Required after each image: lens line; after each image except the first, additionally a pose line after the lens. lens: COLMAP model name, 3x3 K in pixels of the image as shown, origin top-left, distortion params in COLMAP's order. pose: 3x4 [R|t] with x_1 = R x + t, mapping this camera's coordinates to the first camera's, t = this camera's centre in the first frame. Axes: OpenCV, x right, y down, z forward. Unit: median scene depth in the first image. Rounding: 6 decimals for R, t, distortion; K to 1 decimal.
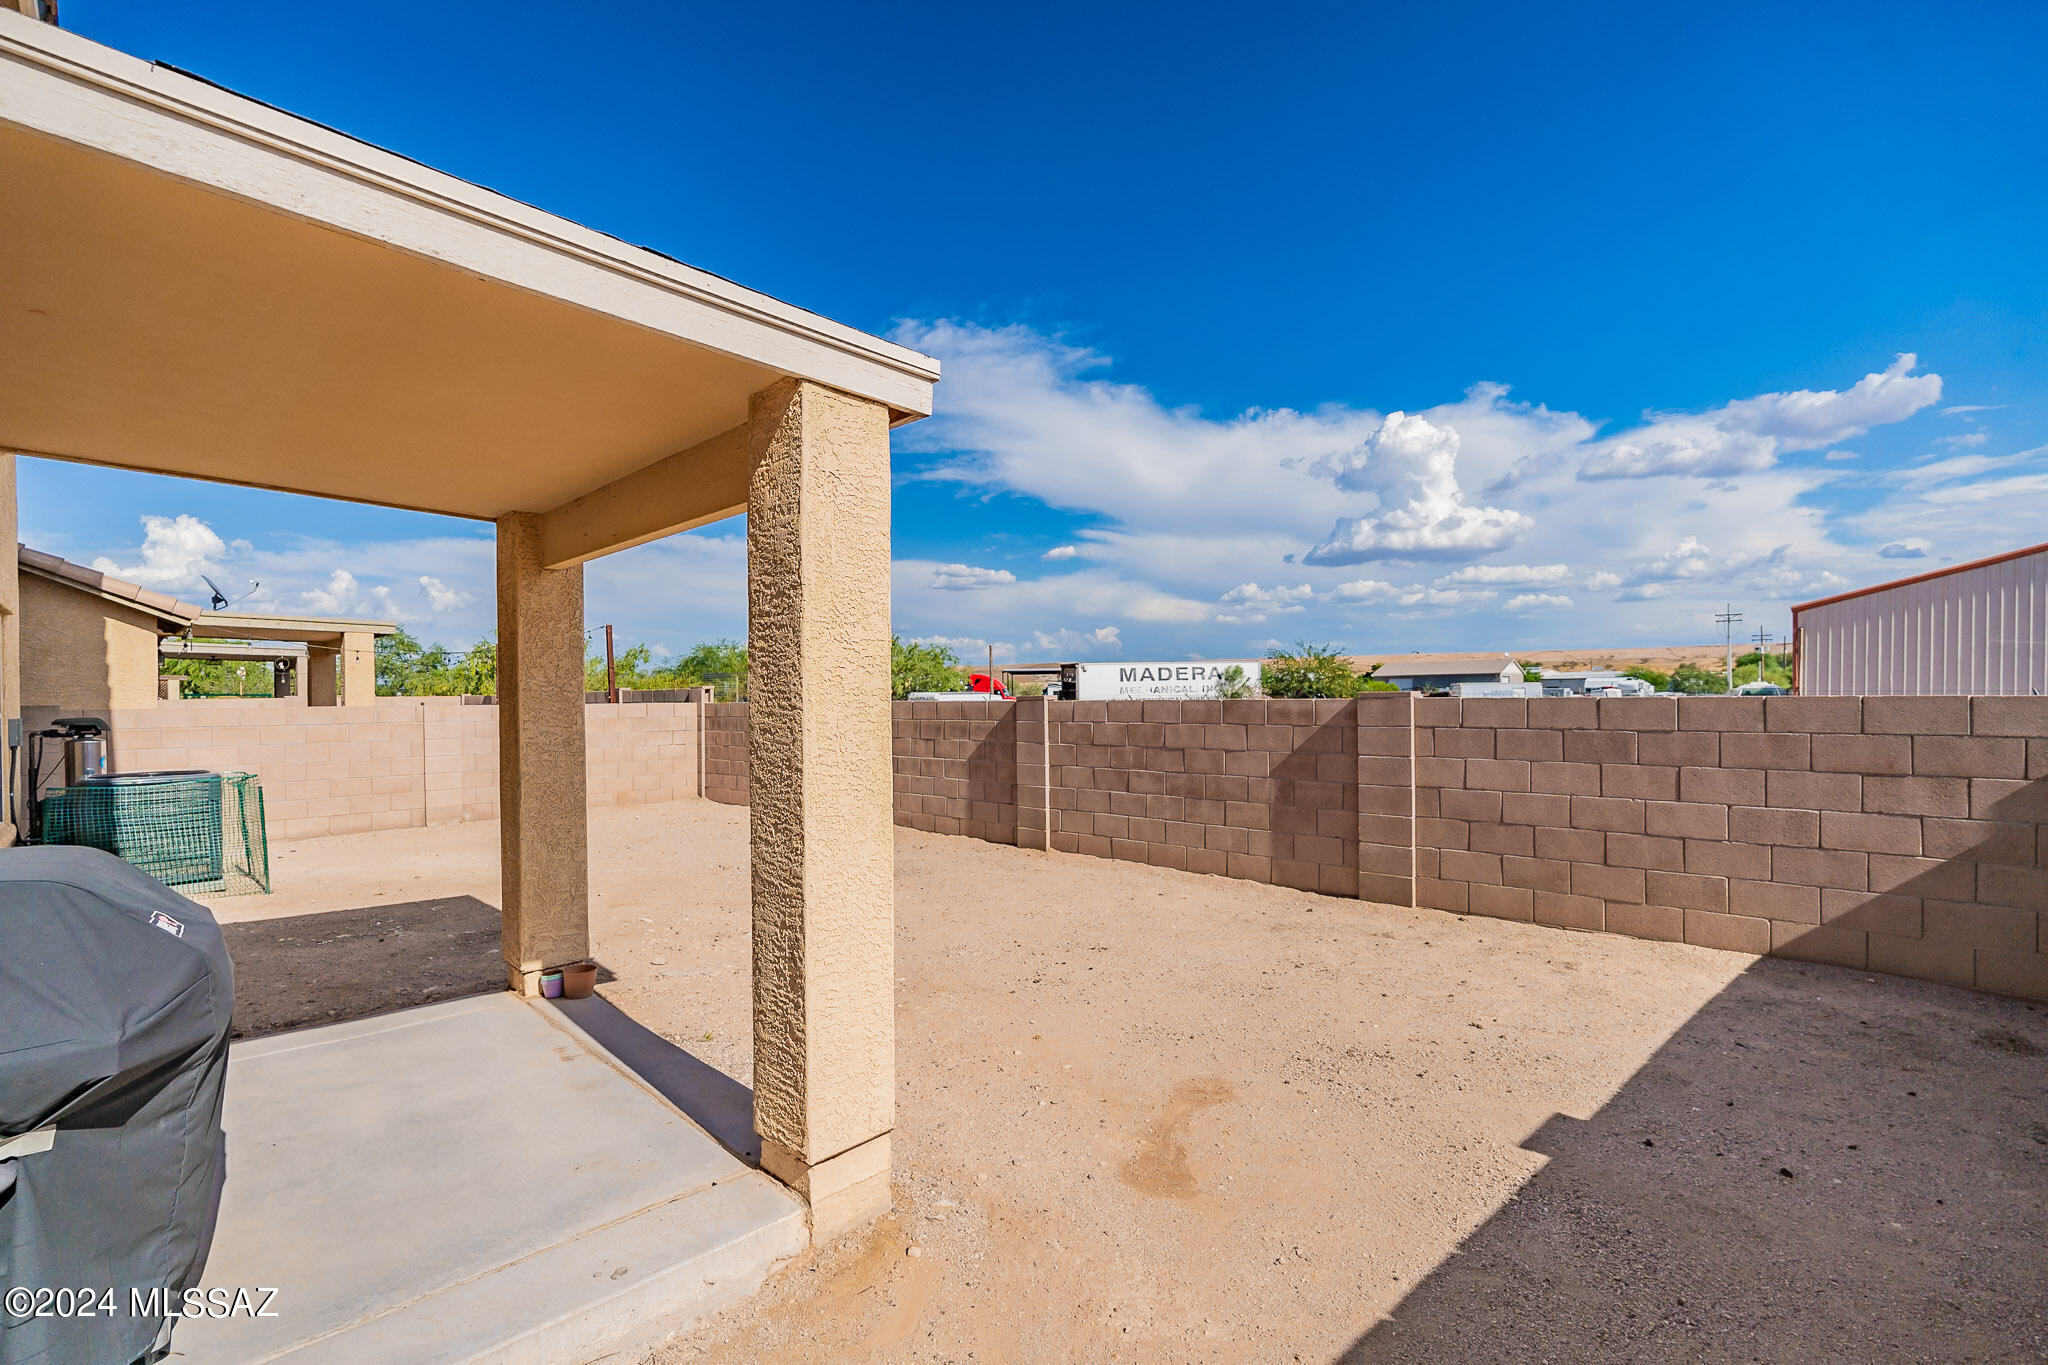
lens RADIAL K [[908.2, 0, 995.4], [0, 908.2, 712.7], [0, 0, 1]] dist [0.001483, 0.000483]
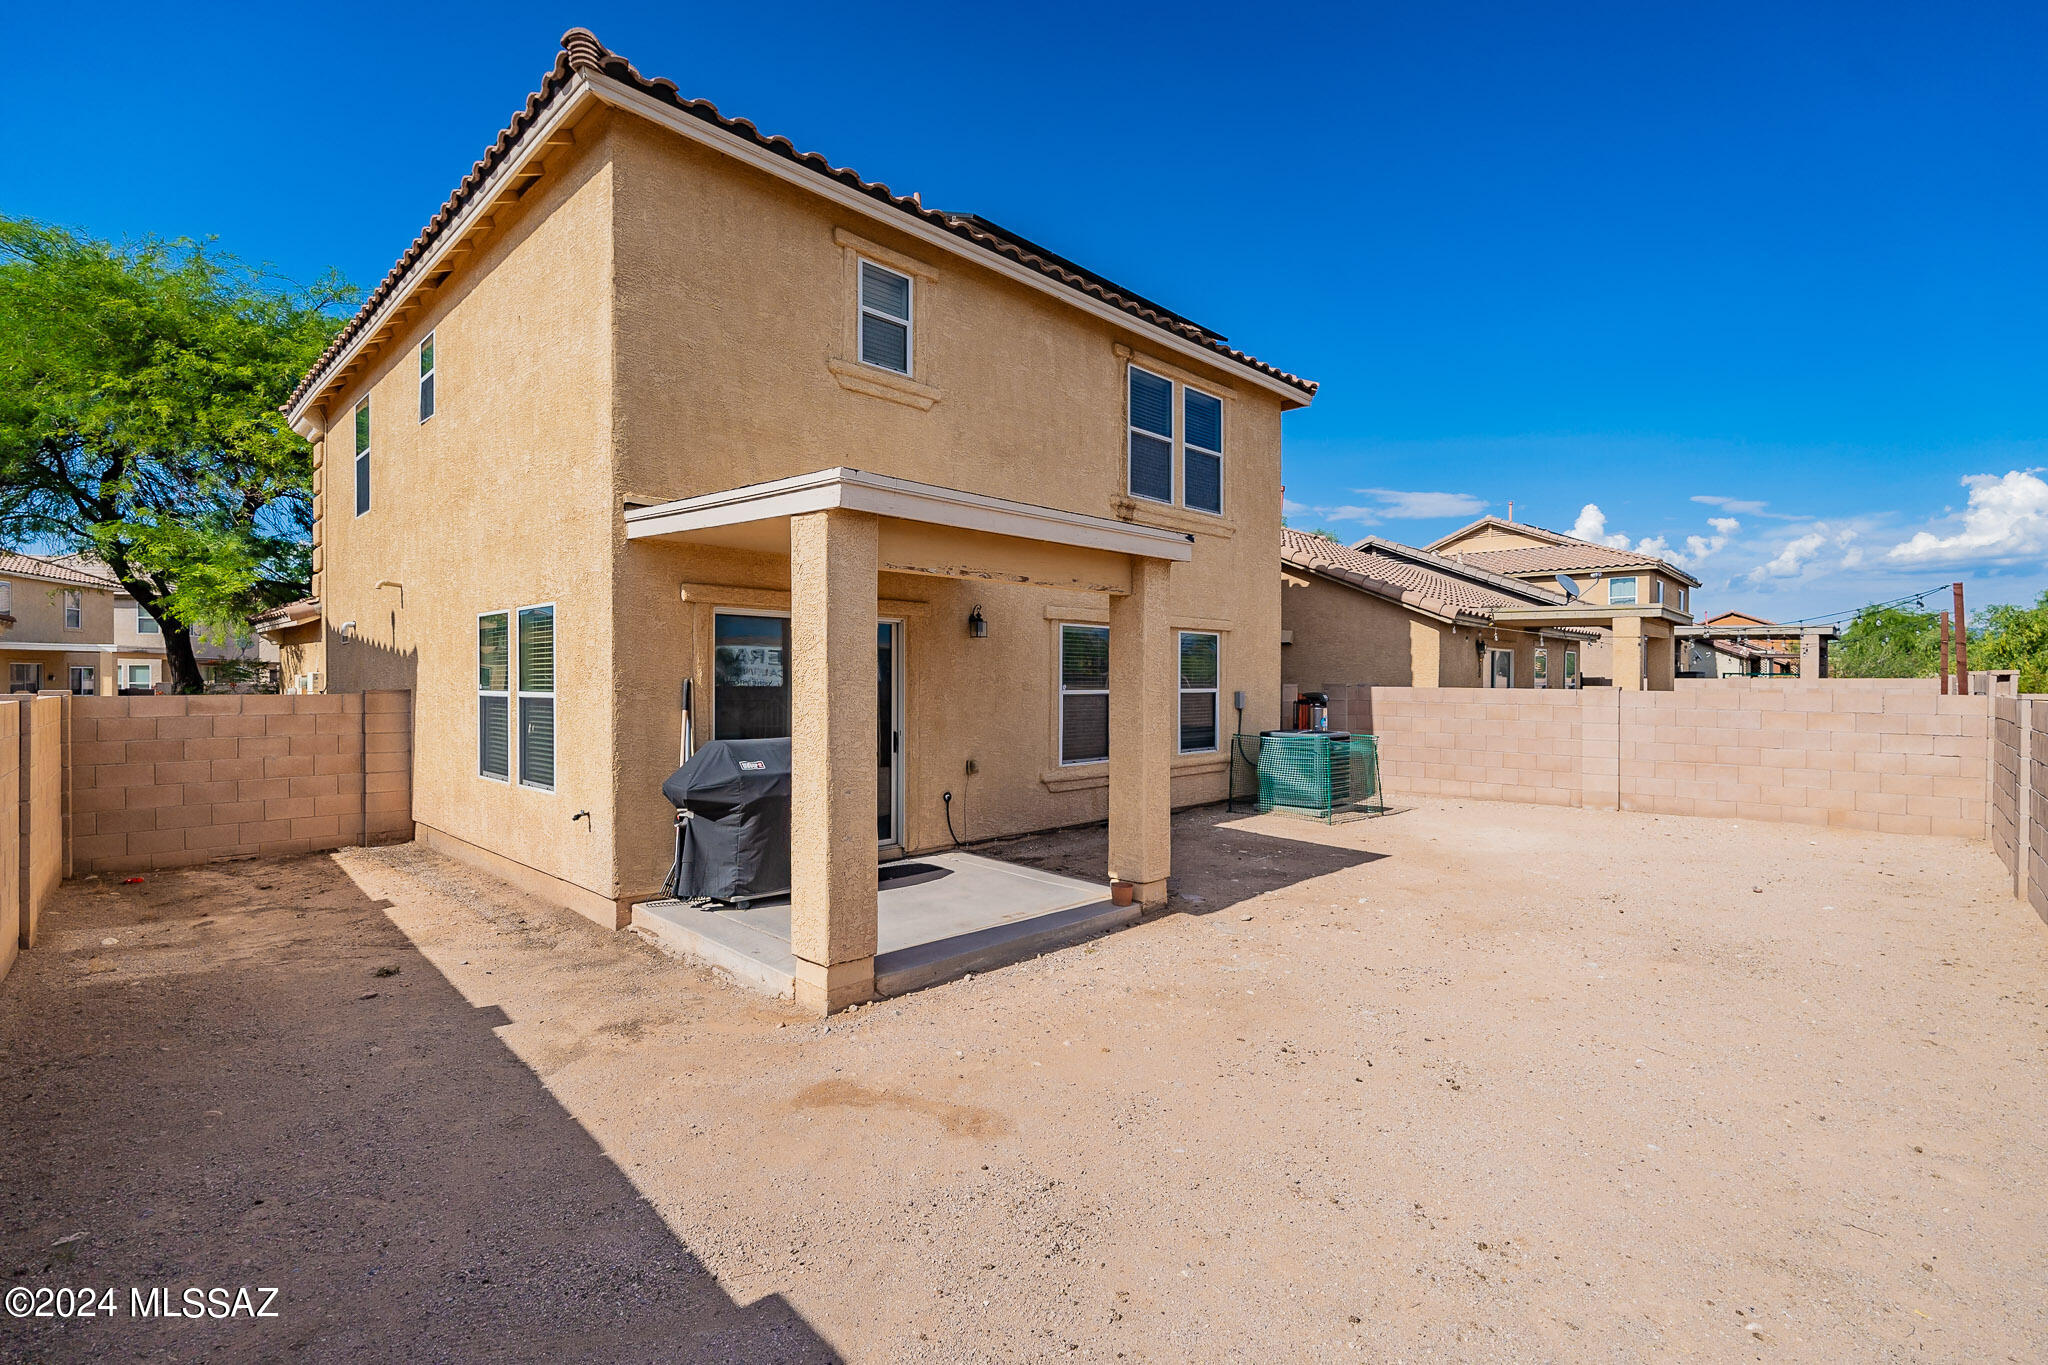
lens RADIAL K [[940.7, 0, 1027.0], [0, 940.7, 678.0], [0, 0, 1]] dist [0.010844, 0.000233]
pose [[0.017092, 0.010663, -0.999797, 0.652040], [-0.022067, 0.999704, 0.010284, -0.027807], [0.999610, 0.021887, 0.017323, 0.560613]]
